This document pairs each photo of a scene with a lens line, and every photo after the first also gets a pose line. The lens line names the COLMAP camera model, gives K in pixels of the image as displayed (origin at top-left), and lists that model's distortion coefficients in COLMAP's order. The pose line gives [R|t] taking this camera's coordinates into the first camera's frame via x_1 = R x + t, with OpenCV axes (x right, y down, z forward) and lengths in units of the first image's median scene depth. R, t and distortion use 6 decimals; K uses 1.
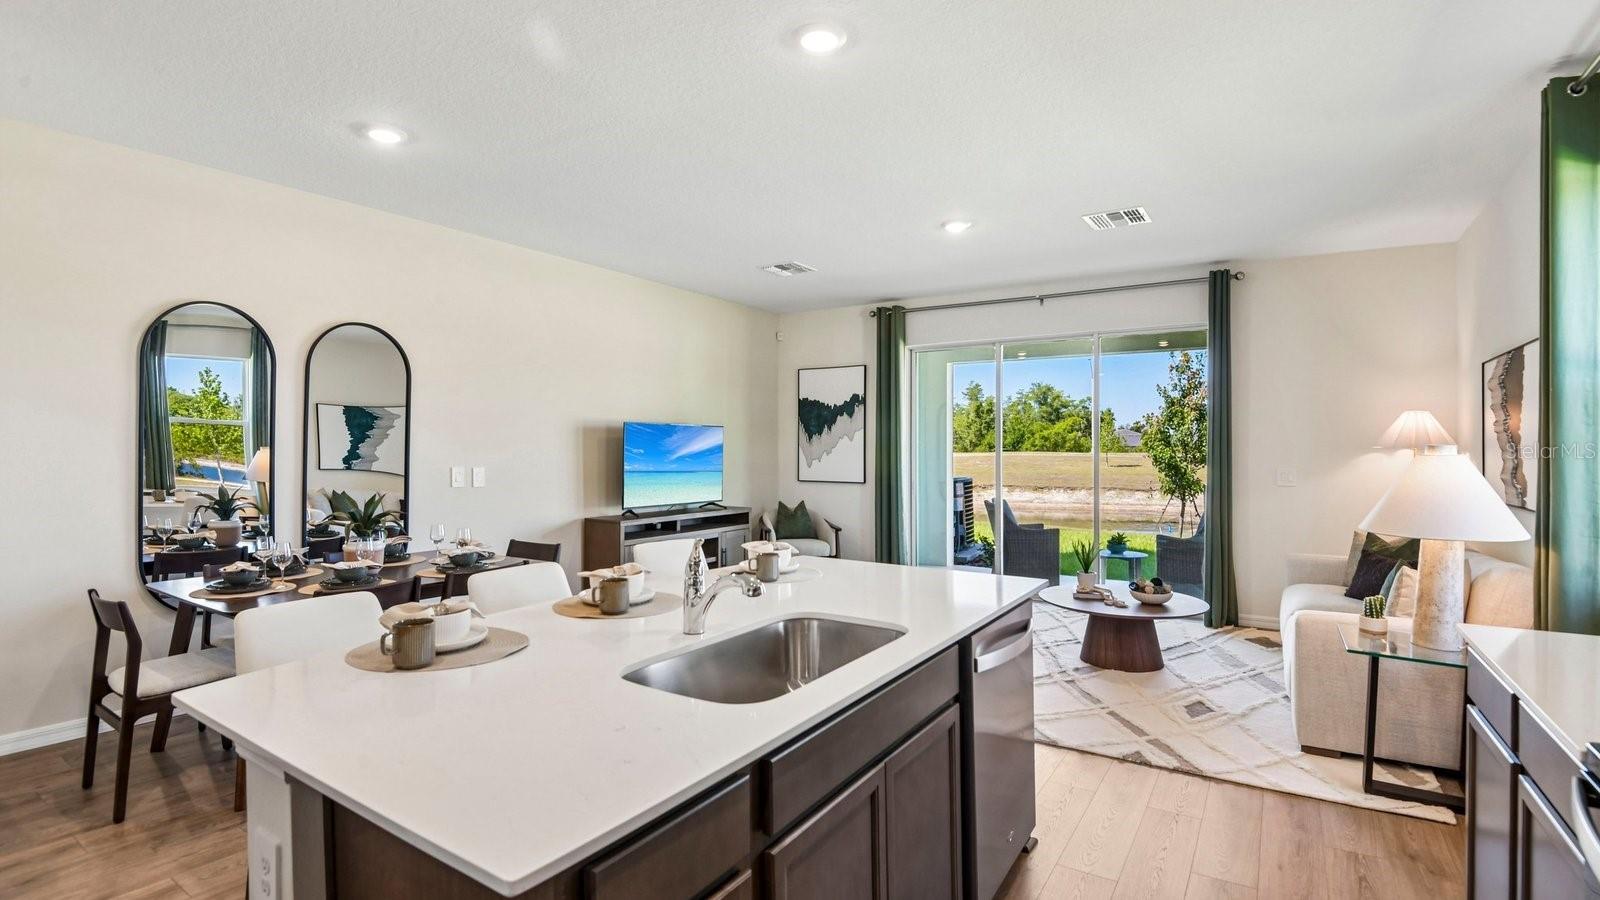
lens RADIAL K [[737.6, 0, 773.6], [0, 737.6, 437.4], [0, 0, 1]] dist [-0.031788, -0.008760]
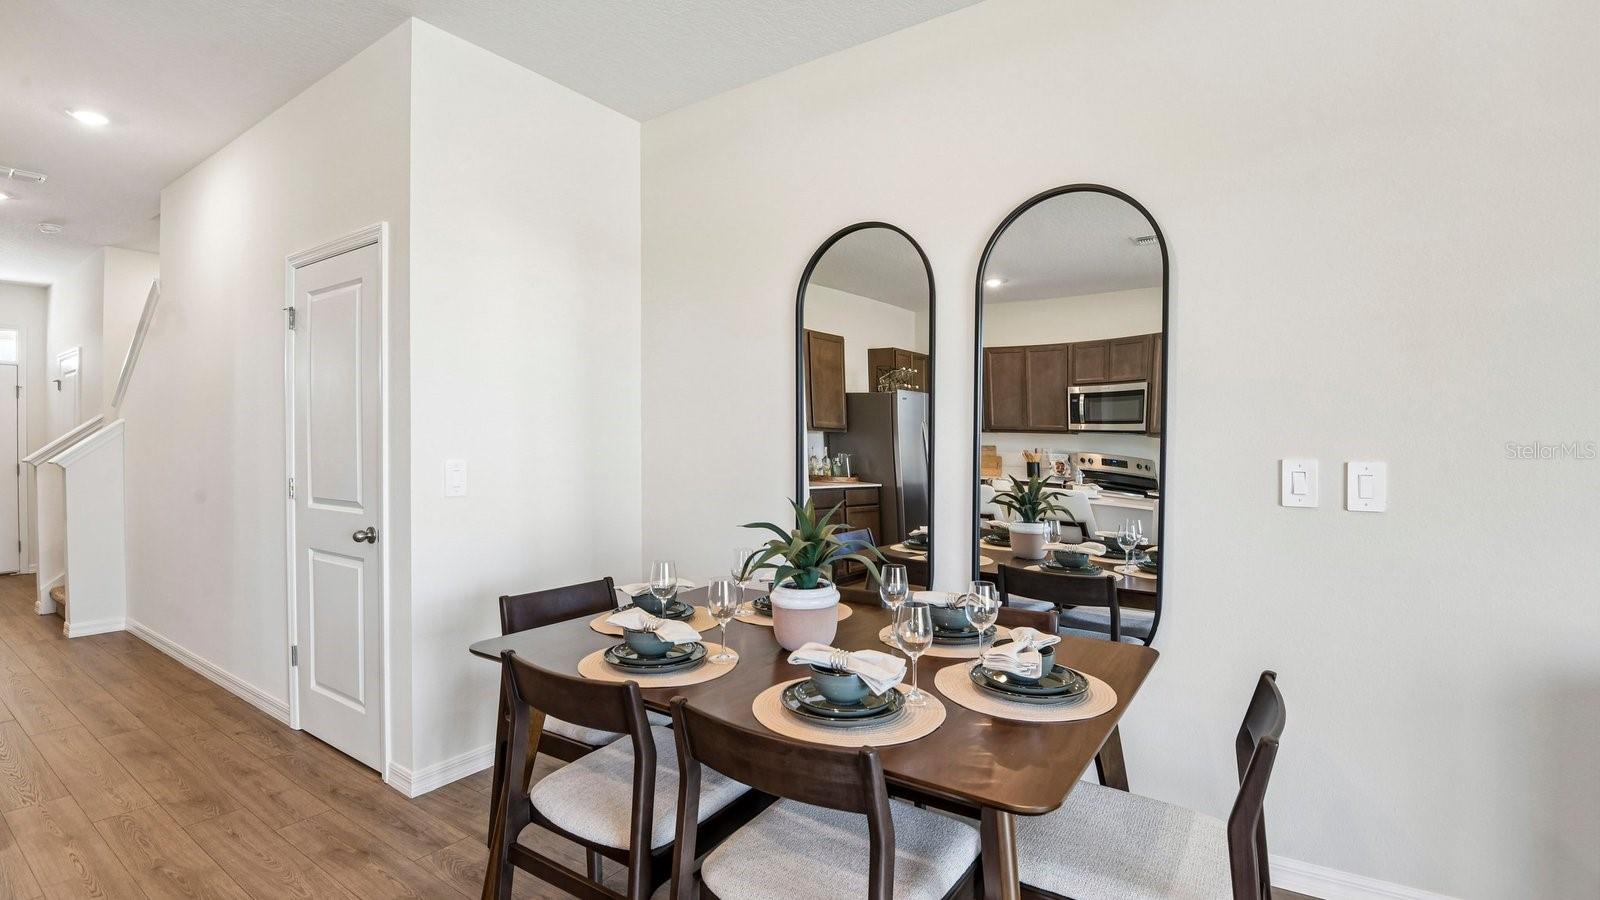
lens RADIAL K [[737.6, 0, 797.6], [0, 737.6, 441.1], [0, 0, 1]] dist [-0.031788, -0.008760]
pose [[0.014298, 0.001028, -0.999897, -0.012536], [0.014929, 0.999888, 0.001241, 0.018189], [0.999786, -0.014946, 0.014281, 0.478827]]
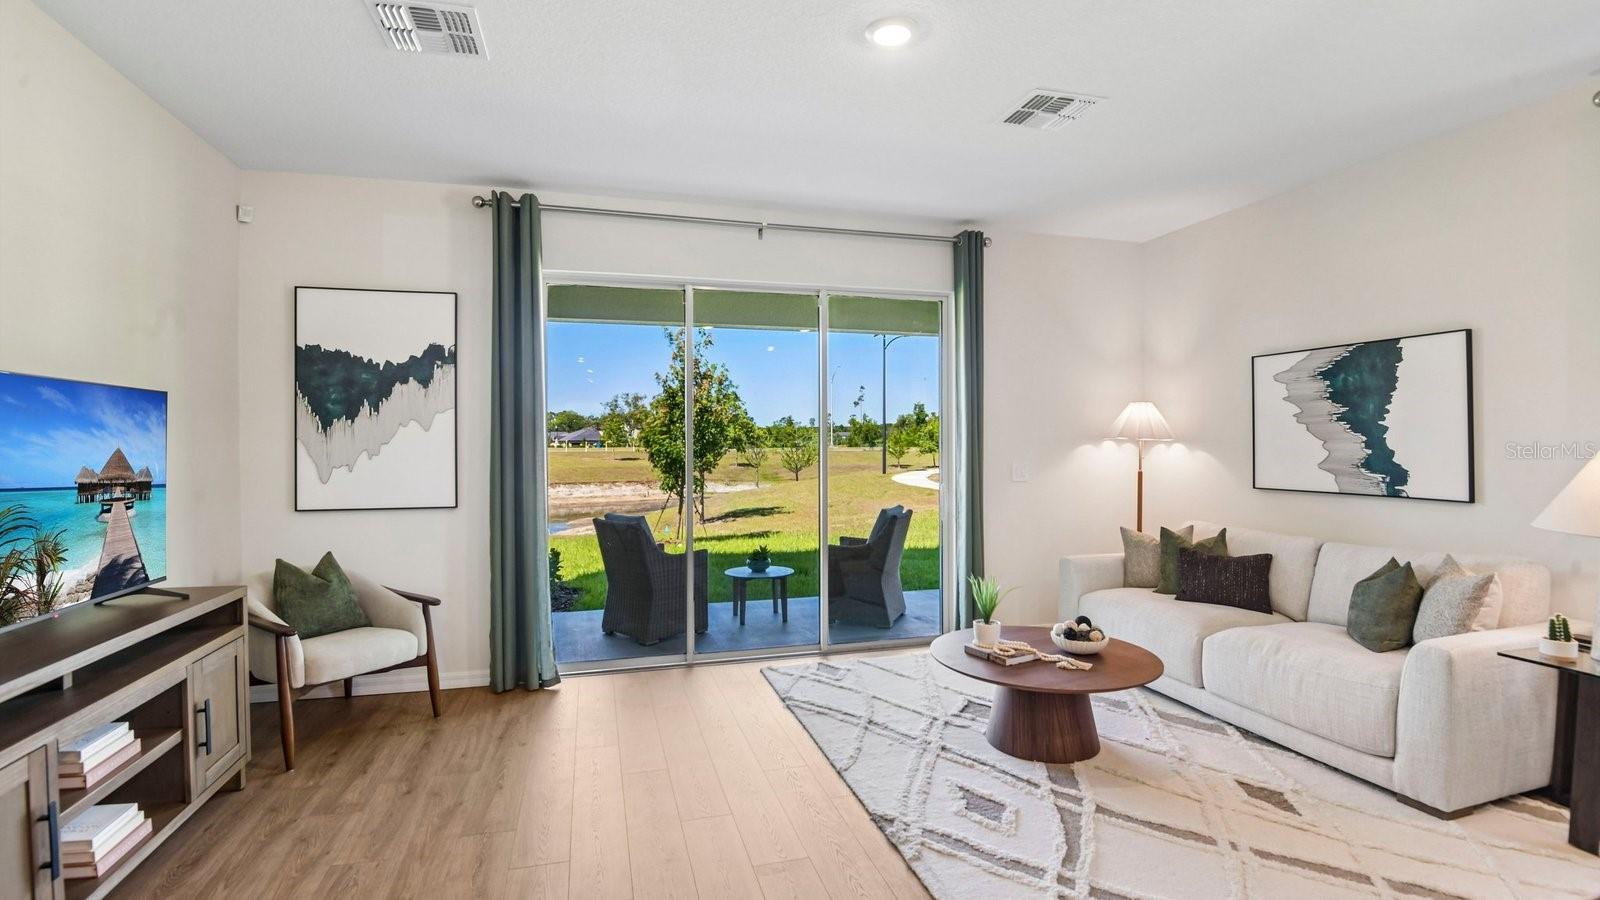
lens RADIAL K [[737.6, 0, 801.4], [0, 737.6, 439.2], [0, 0, 1]] dist [-0.031788, -0.008760]
pose [[0.629843, -0.000929, 0.776722, -0.135630], [-0.005625, 0.999968, 0.005757, 0.006104], [-0.776702, -0.007995, 0.629817, 0.446099]]
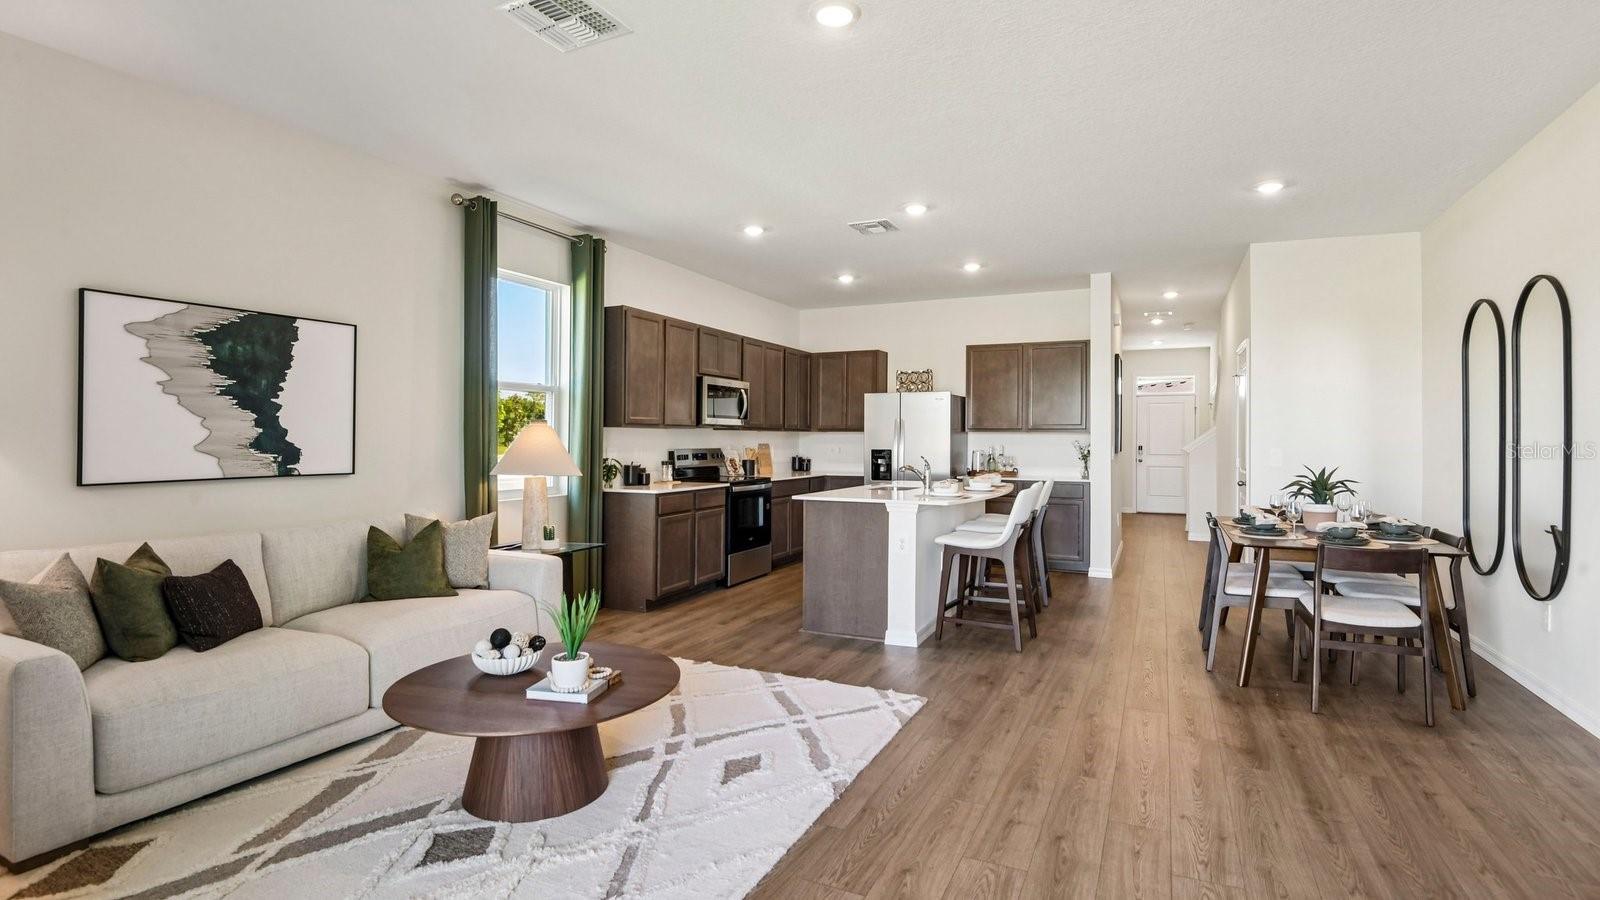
lens RADIAL K [[754.5, 0, 790.1], [0, 754.5, 429.4], [0, 0, 1]] dist [-0.023073, -0.011917]
pose [[-0.986612, -0.005851, -0.162983, 0.231995], [-0.001718, 0.999674, -0.025491, 0.026101], [0.163078, -0.024870, -0.986300, 0.975249]]
